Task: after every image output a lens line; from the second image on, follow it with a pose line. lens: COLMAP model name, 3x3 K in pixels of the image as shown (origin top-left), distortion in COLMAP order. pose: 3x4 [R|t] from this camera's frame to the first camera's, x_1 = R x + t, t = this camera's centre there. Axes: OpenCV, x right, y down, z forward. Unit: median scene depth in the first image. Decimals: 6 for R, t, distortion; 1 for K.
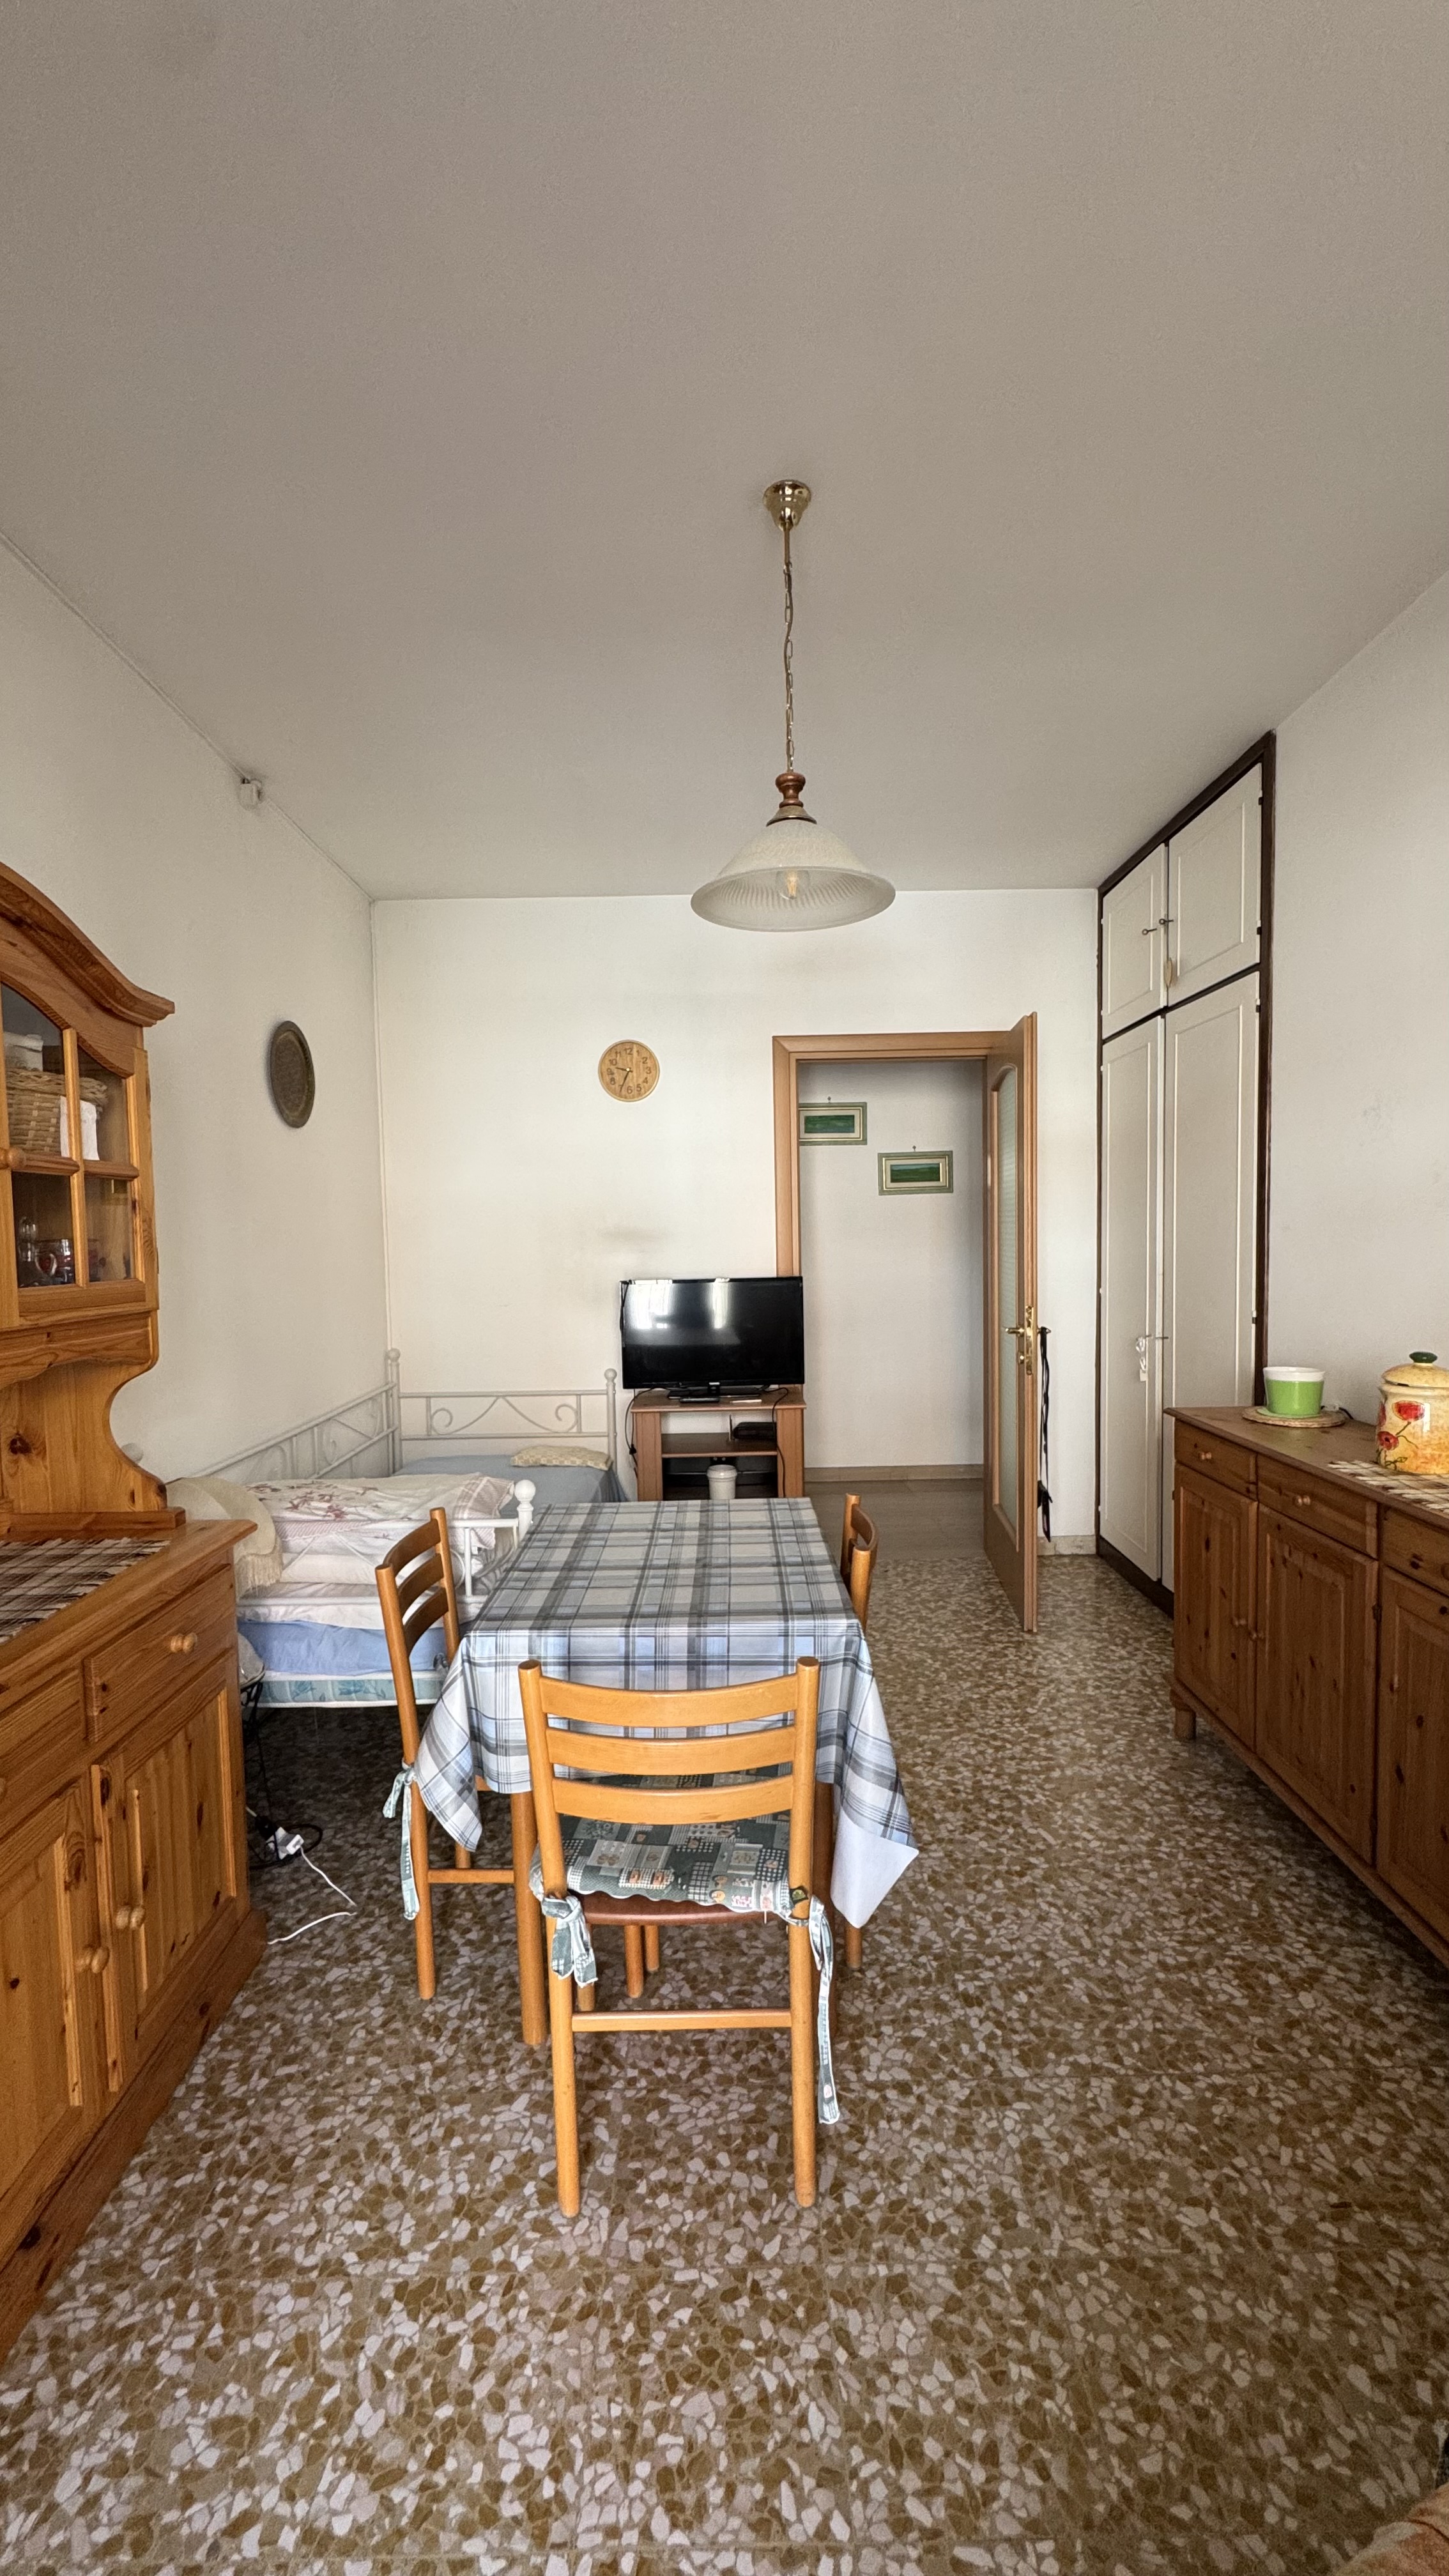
lens RADIAL K [[1017.3, 0, 723.6], [0, 1017.3, 1288.5], [0, 0, 1]] dist [-0.001975, -0.000024]
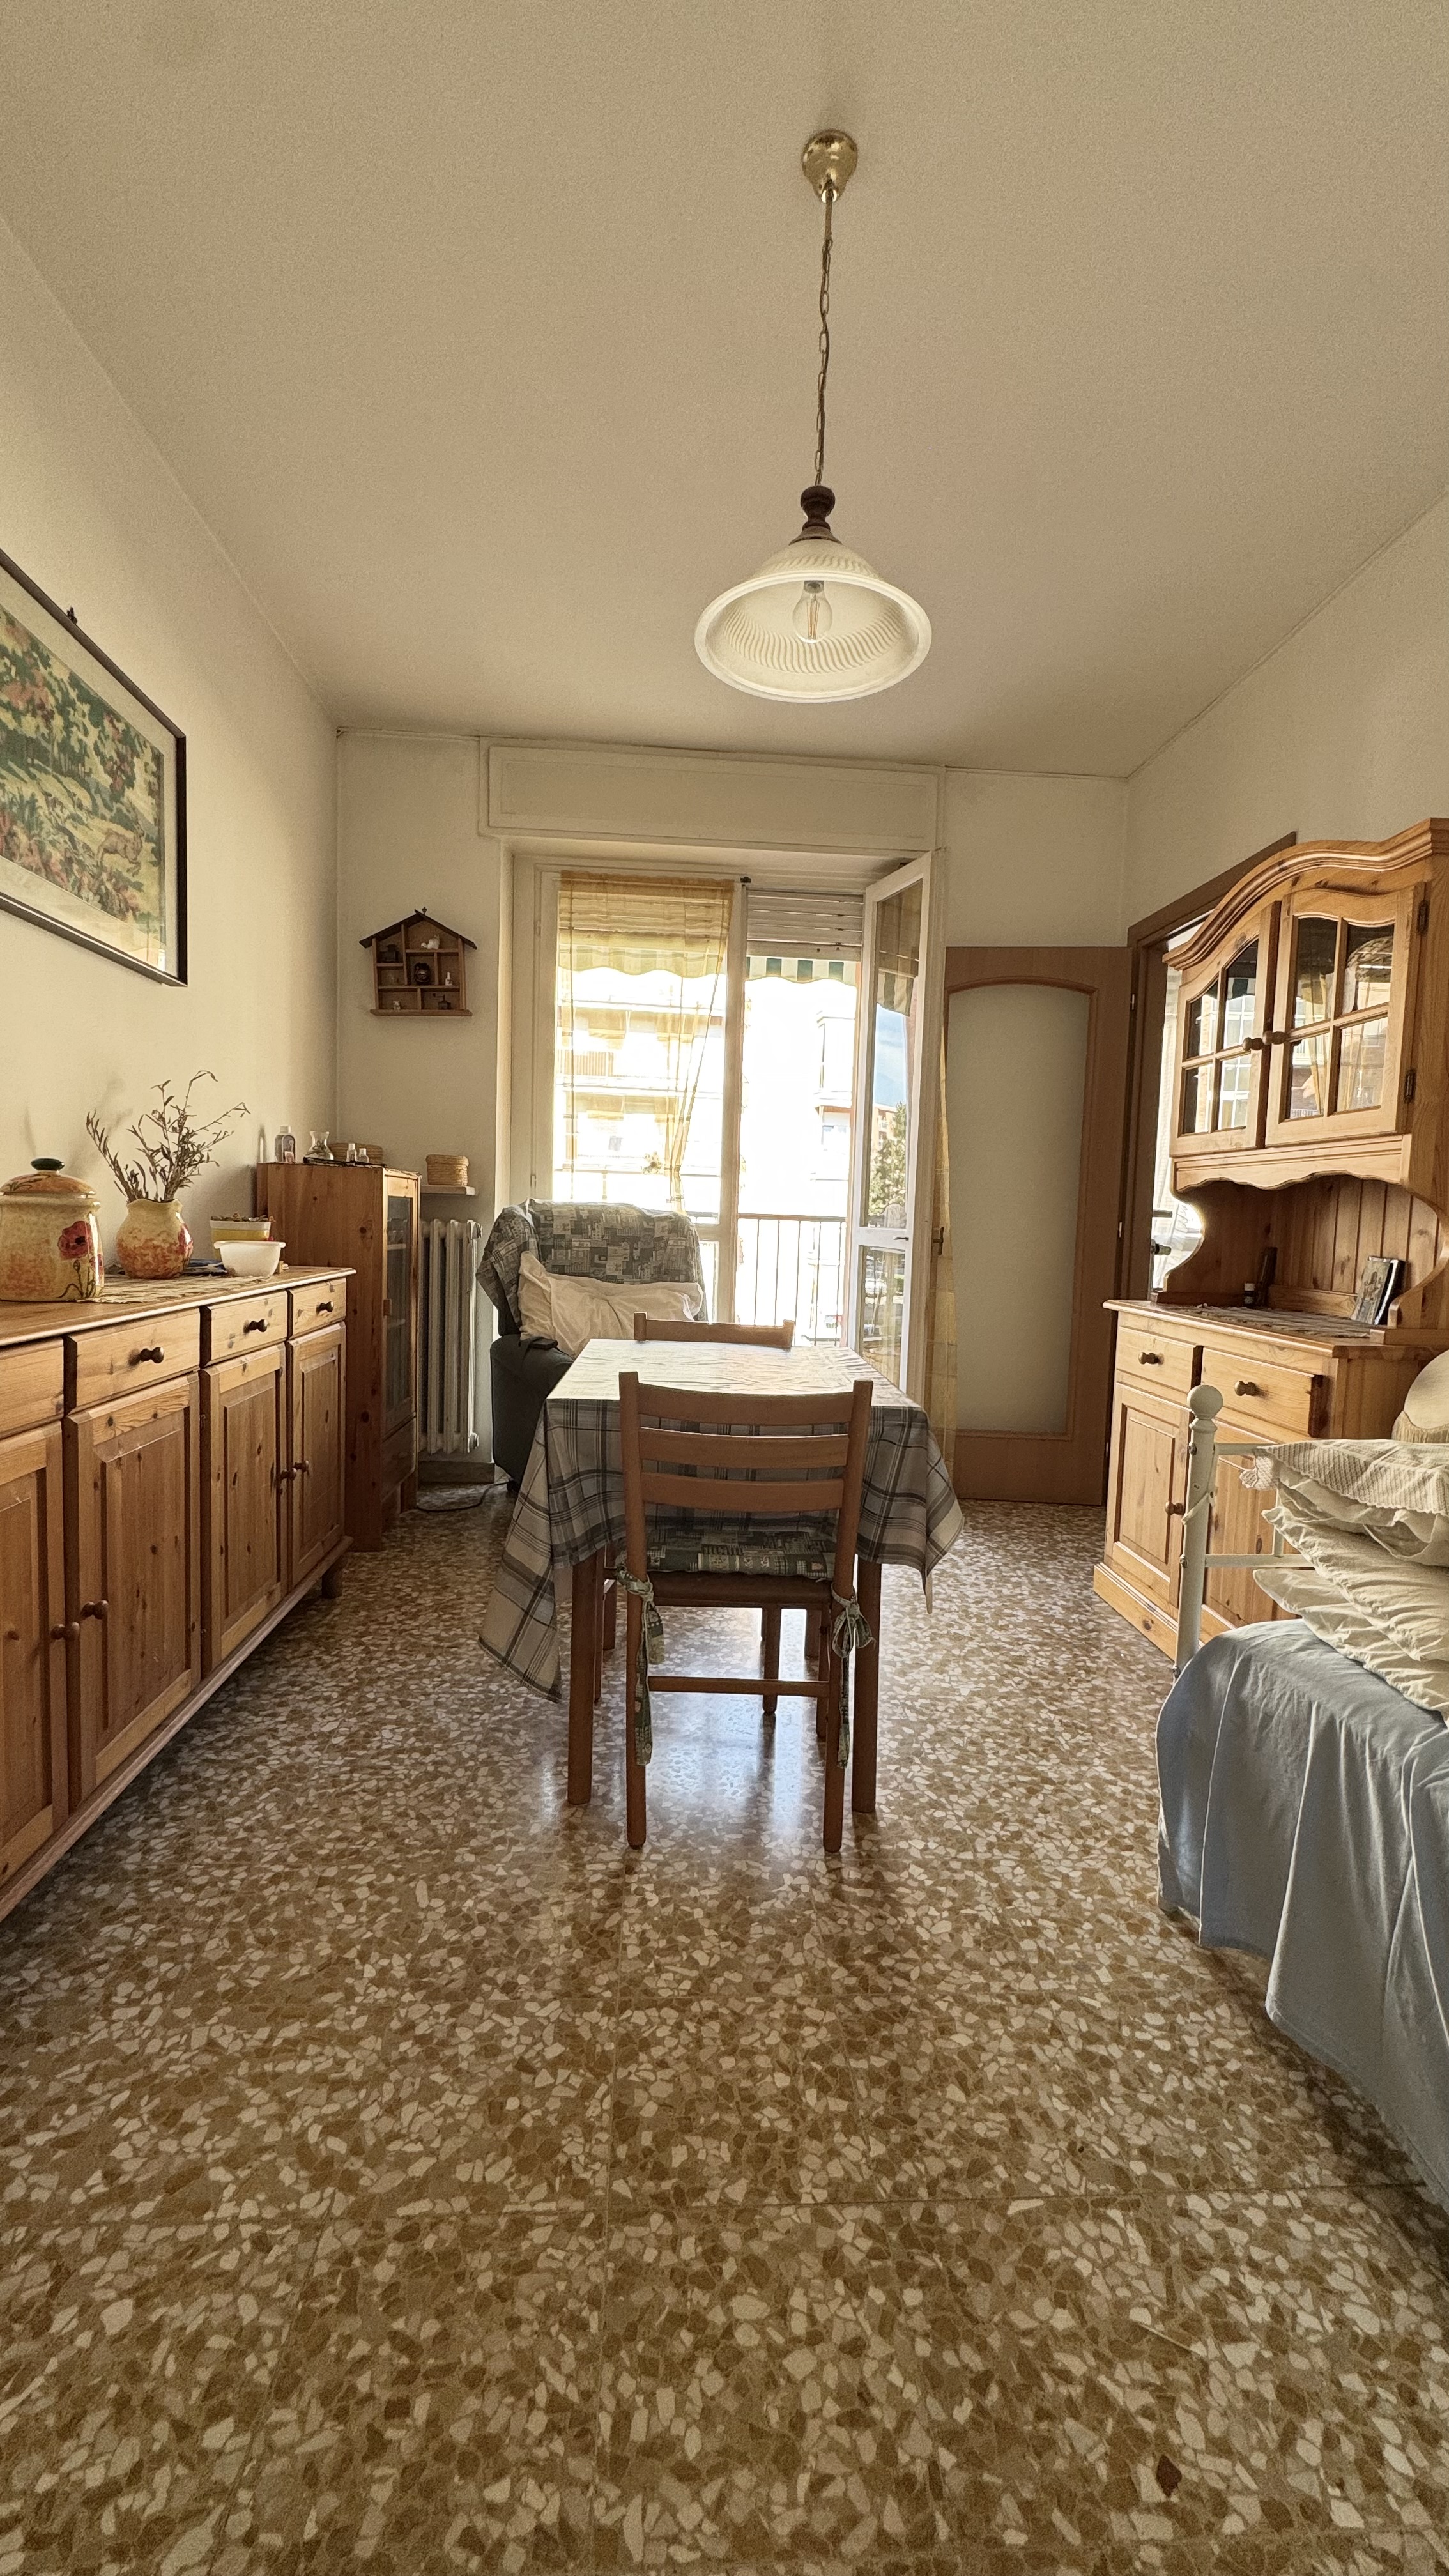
lens RADIAL K [[1017.3, 0, 722.5], [0, 1017.3, 1285.3], [0, 0, 1]] dist [-0.001975, -0.000024]
pose [[-0.998259, -0.010834, -0.057979, 0.225545], [-0.018242, 0.991503, 0.128797, 0.059226], [0.056091, 0.129630, -0.989975, 2.290811]]
